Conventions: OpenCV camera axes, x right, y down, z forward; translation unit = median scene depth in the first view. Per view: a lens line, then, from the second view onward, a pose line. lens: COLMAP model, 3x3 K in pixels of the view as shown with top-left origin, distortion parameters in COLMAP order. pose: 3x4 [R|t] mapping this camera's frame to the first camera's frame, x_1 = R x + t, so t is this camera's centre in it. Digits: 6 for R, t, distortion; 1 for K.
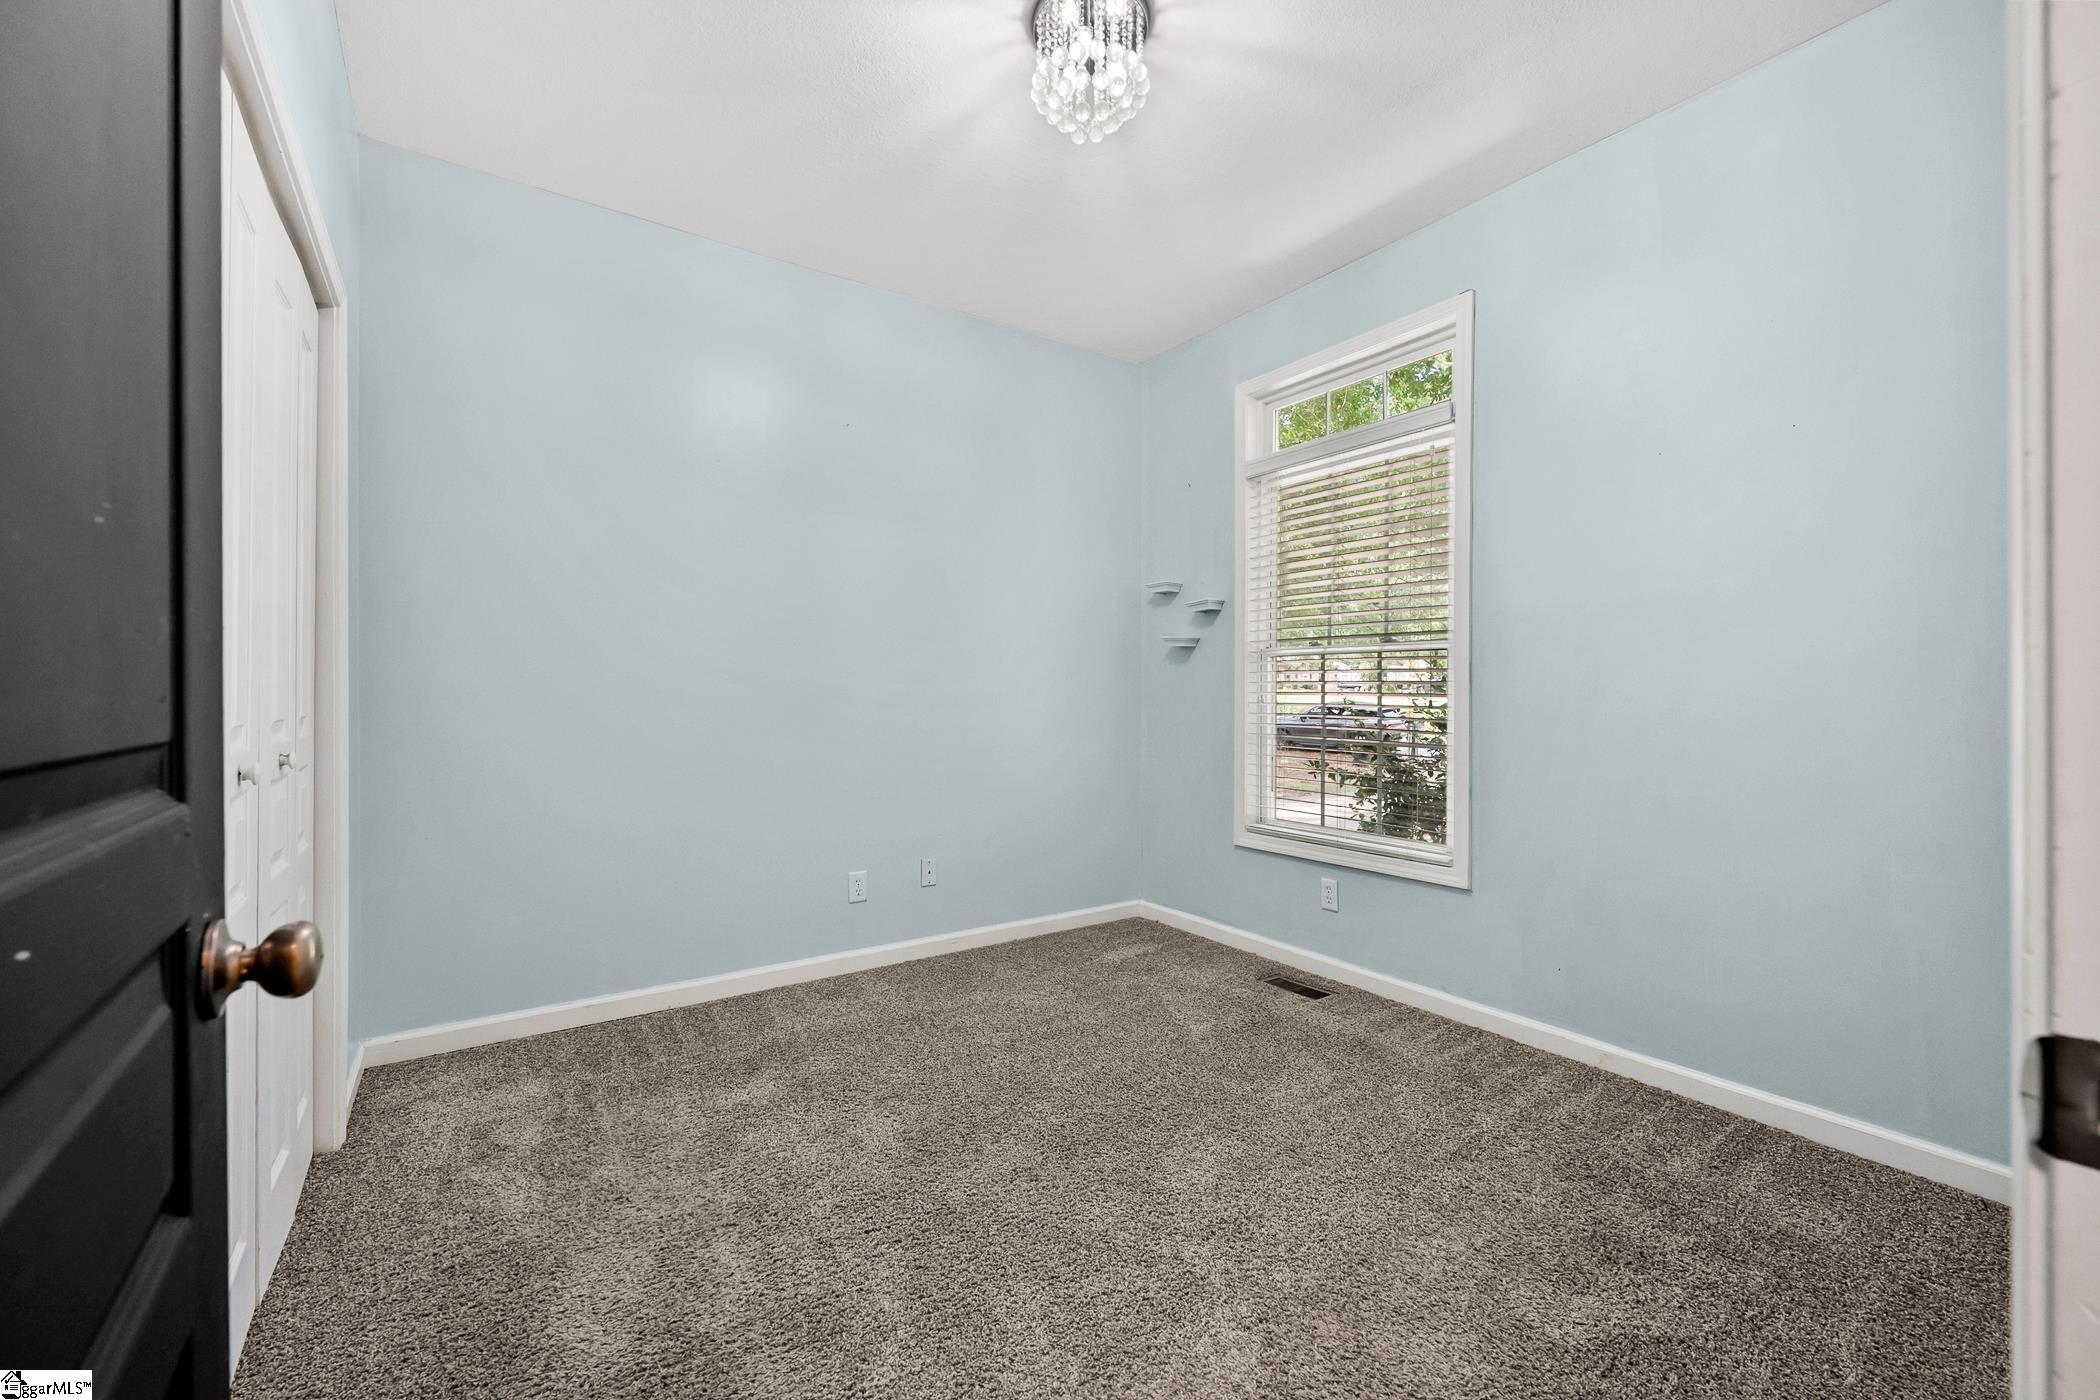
lens RADIAL K [[828.0, 0, 1050.0], [0, 828.0, 700.0], [0, 0, 1]] dist [-0.001096, -0.000089]
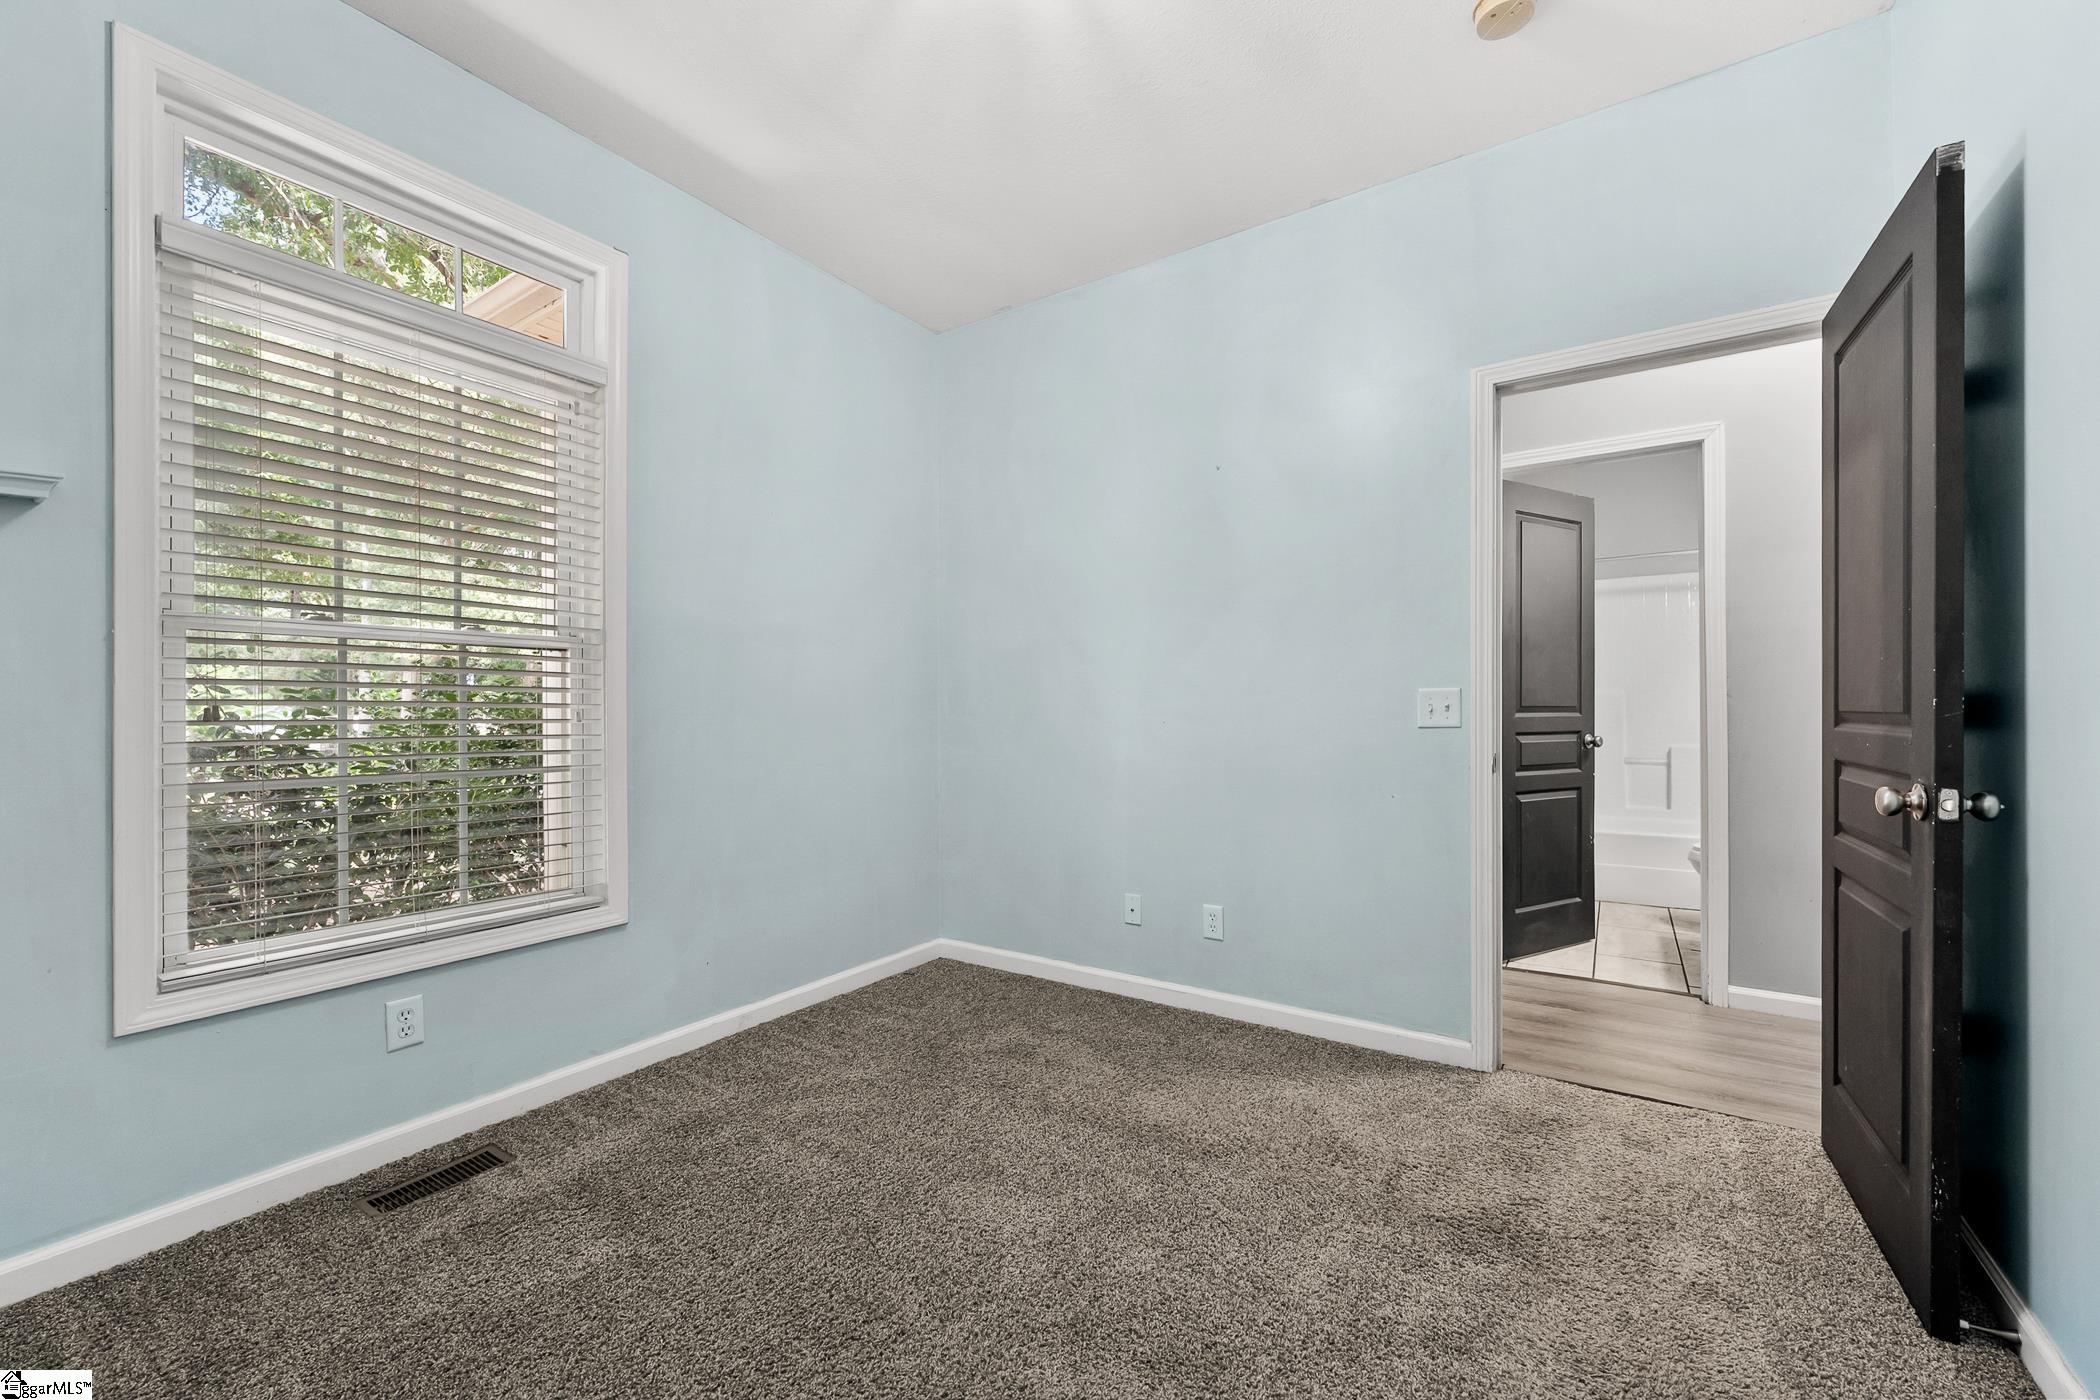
lens RADIAL K [[833.5, 0, 1049.4], [0, 833.5, 711.0], [0, 0, 1]] dist [0.001968, 0.000185]
pose [[-0.378532, -0.003792, 0.925581, -0.469670], [-0.002207, 0.999992, 0.003195, -0.004810], [-0.925586, -0.000833, -0.378537, 0.853904]]
